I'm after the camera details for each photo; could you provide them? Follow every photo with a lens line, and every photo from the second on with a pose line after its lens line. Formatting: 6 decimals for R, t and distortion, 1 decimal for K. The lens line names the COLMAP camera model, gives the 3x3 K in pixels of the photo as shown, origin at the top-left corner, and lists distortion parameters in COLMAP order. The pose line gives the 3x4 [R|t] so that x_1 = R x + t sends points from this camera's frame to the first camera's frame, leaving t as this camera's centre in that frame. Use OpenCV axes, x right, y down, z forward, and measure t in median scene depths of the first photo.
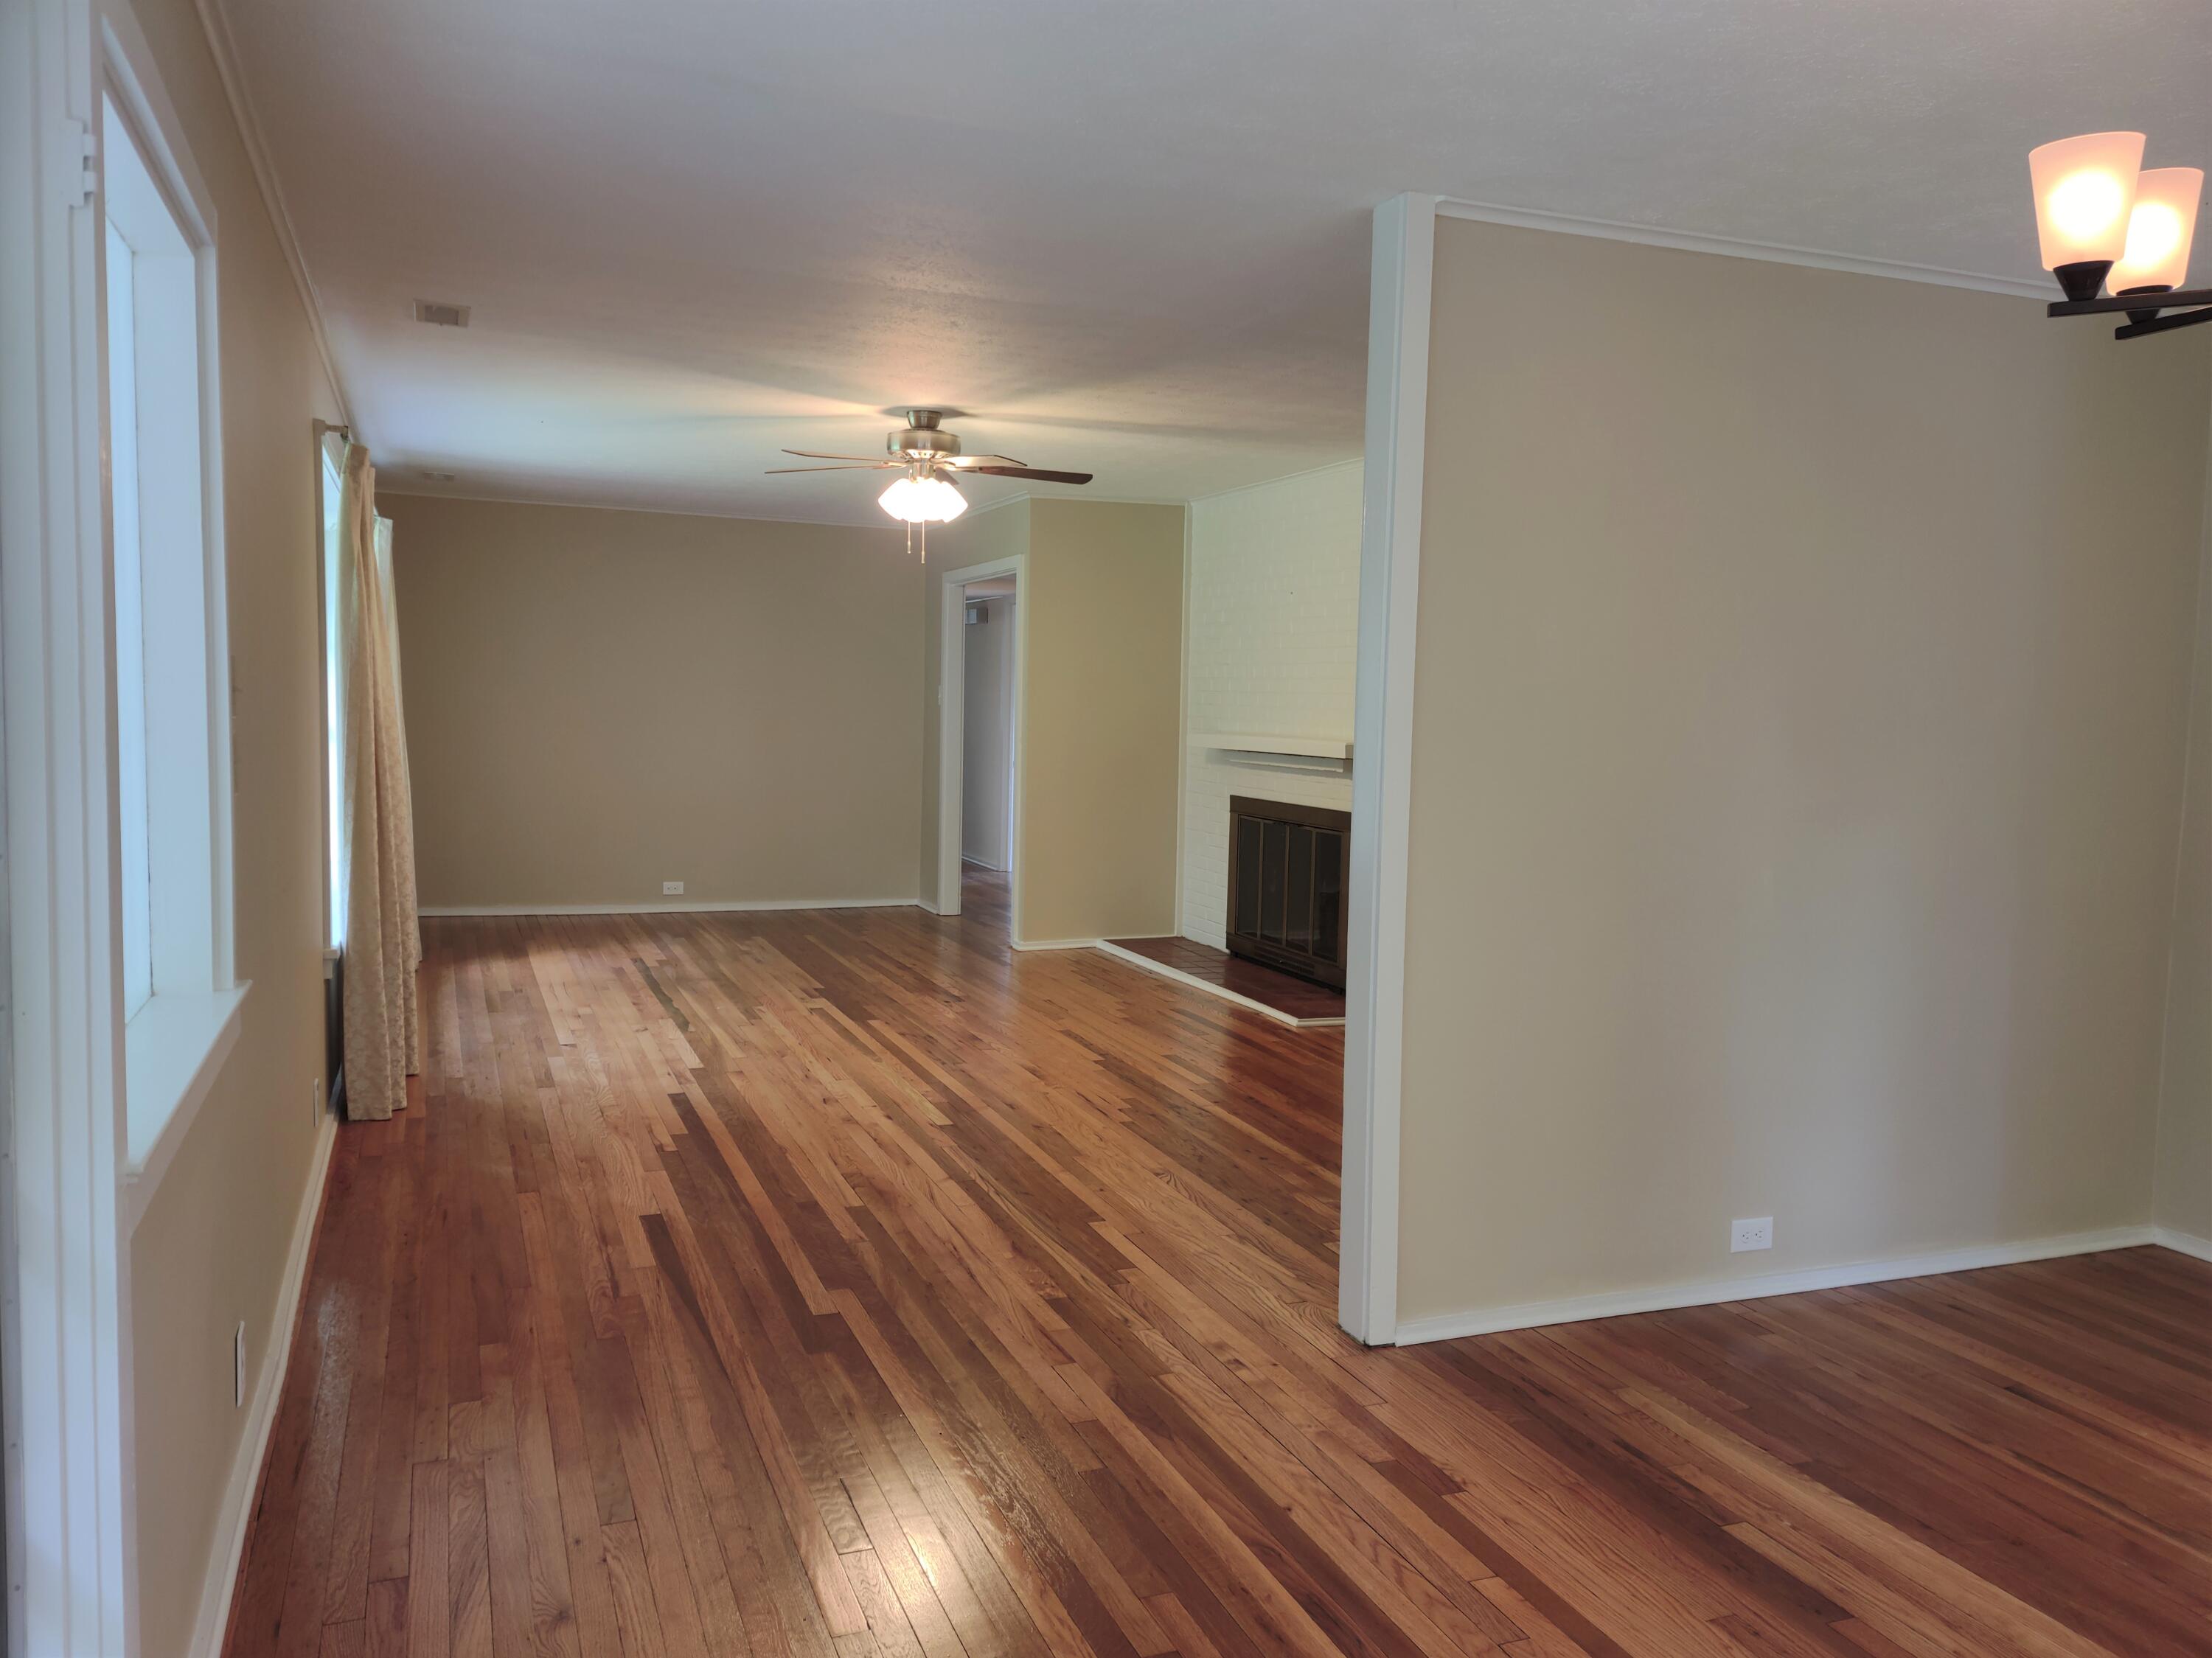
lens RADIAL K [[1619.7, 0, 1106.0], [0, 1619.7, 829.0], [0, 0, 1]] dist [0.091457, -0.085260]
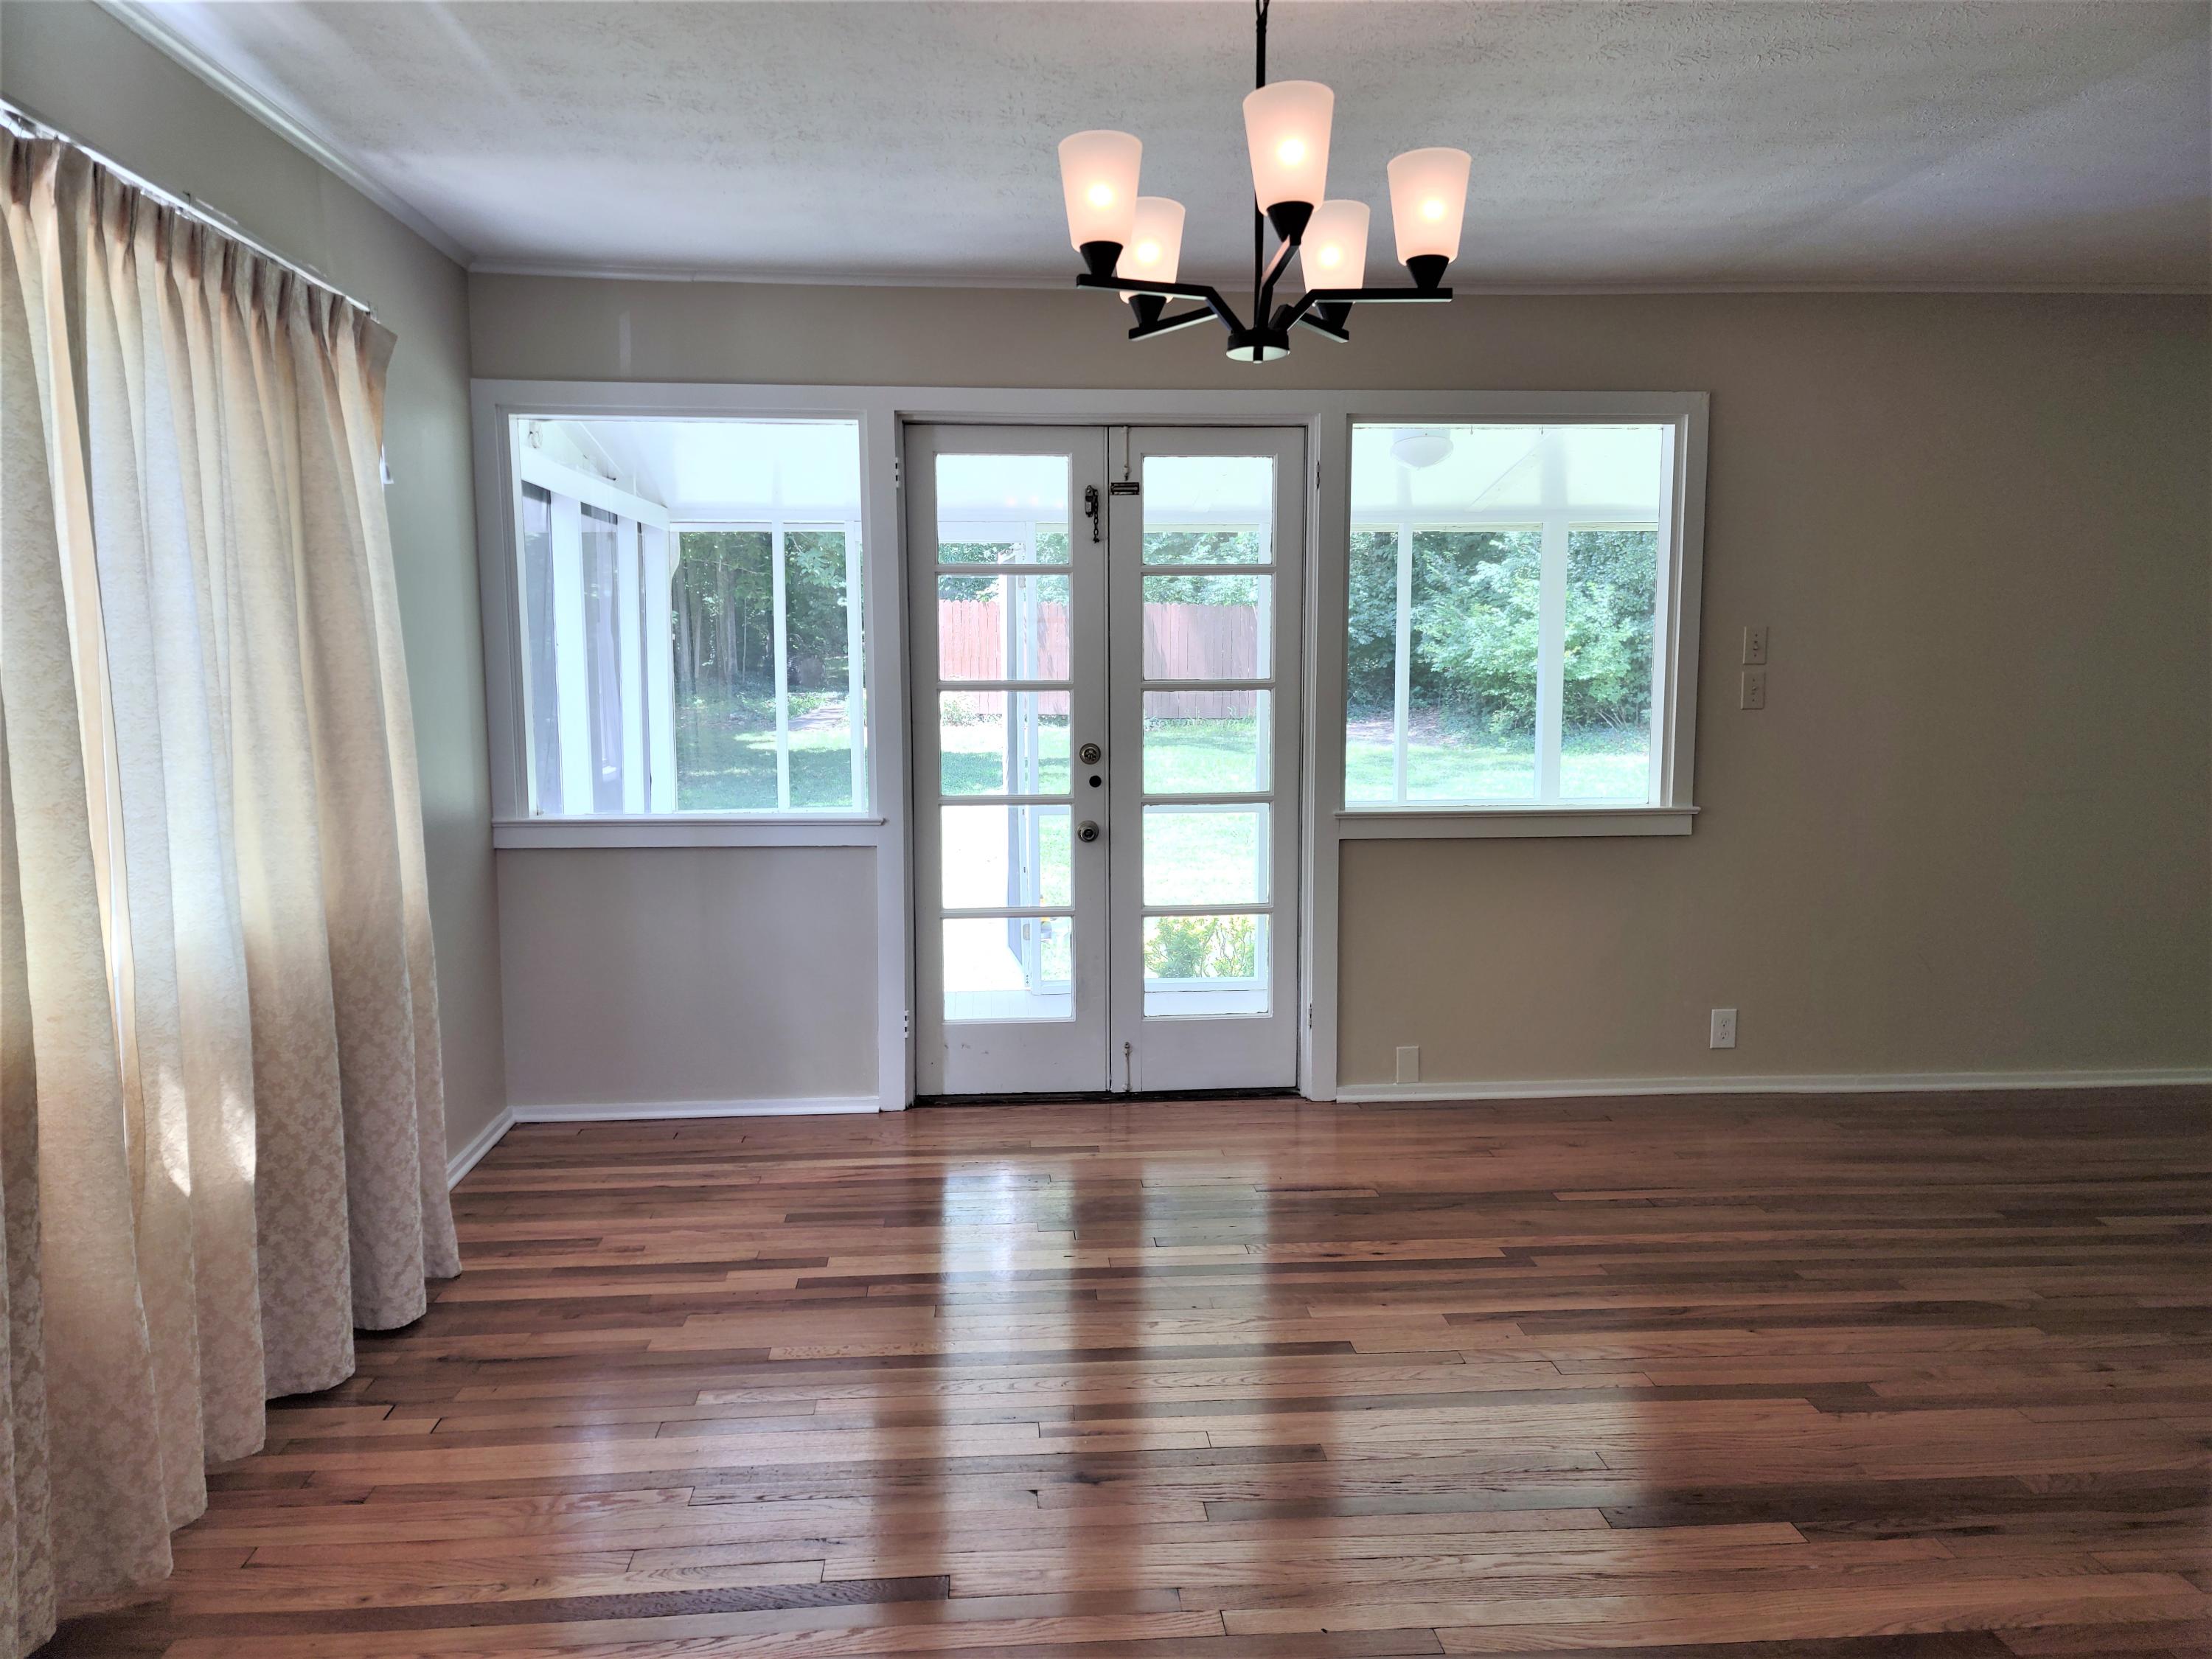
lens RADIAL K [[1614.5, 0, 1106.0], [0, 1614.5, 829.5], [0, 0, 1]] dist [0.085662, -0.069980]
pose [[-0.299747, 0.083768, -0.950334, 0.611340], [-0.084042, 0.989946, 0.113768, -0.014739], [0.950310, 0.113970, -0.289693, 0.397408]]
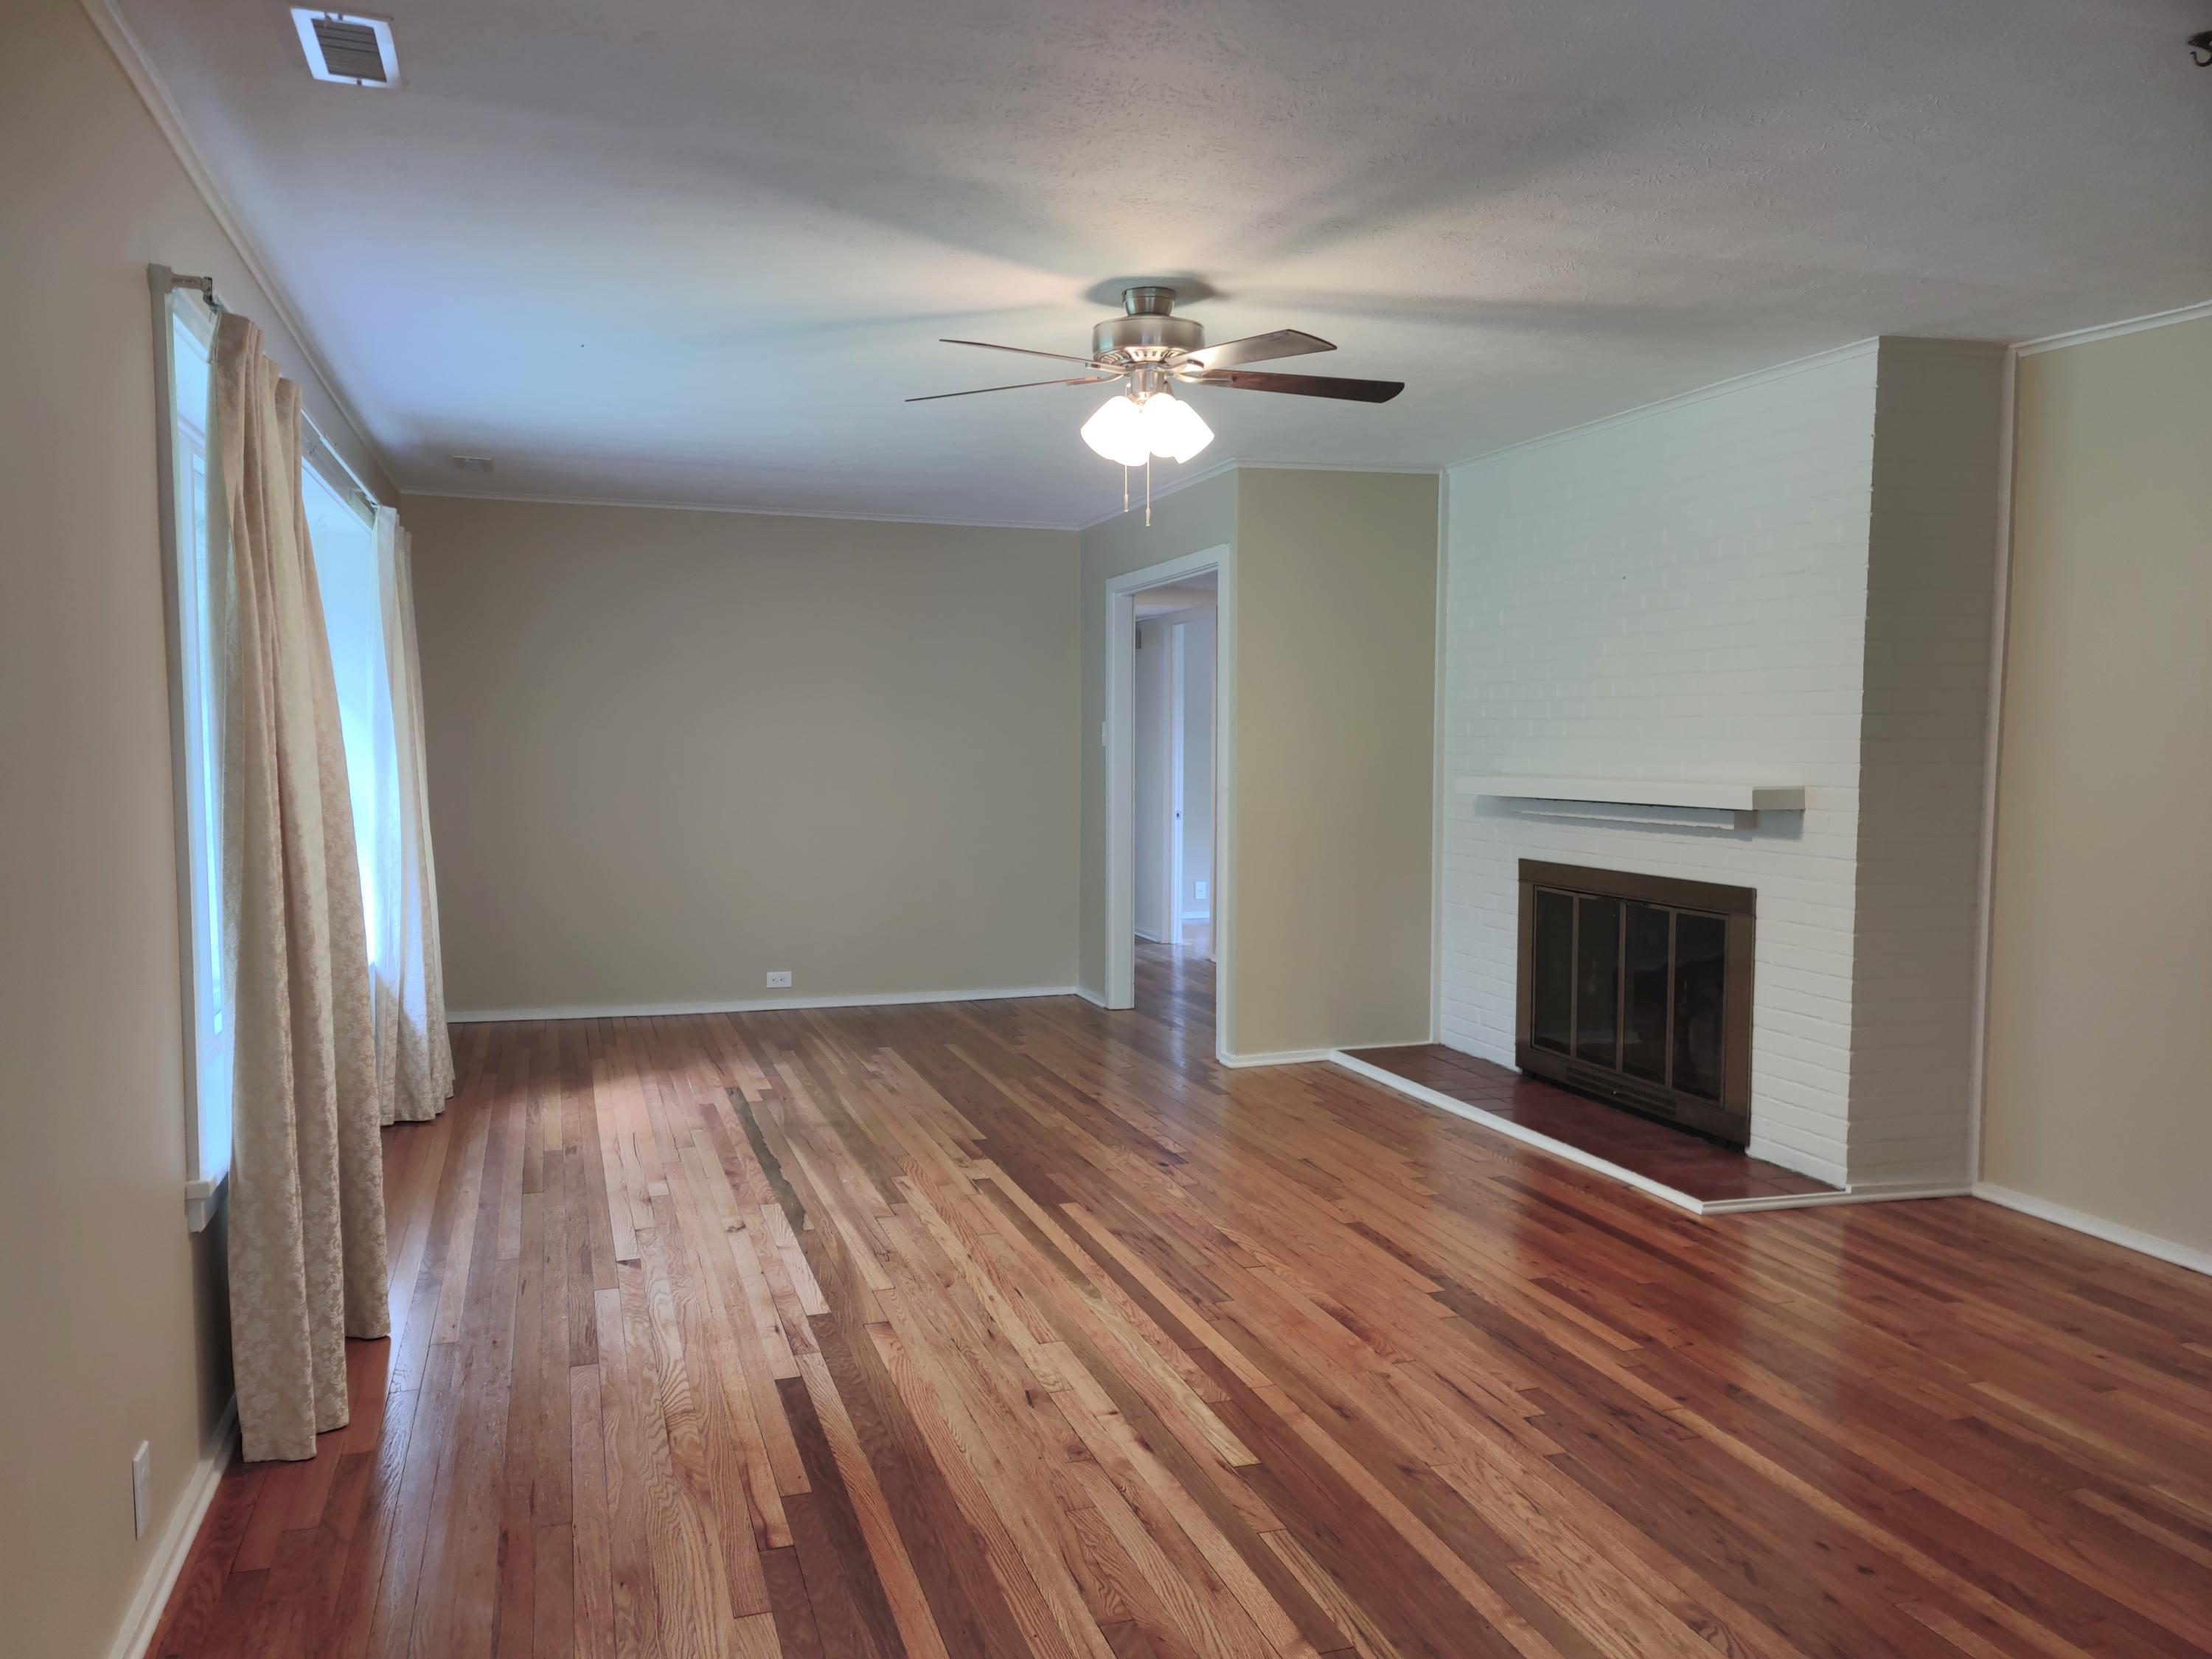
lens RADIAL K [[1586.6, 0, 1110.7], [0, 1586.6, 867.0], [0, 0, 1]] dist [0.066878, -0.001659]
pose [[0.998455, -0.015687, -0.053303, -0.095227], [0.015642, 0.999877, -0.001253, -0.025802], [0.053316, 0.000418, 0.998578, 0.359796]]
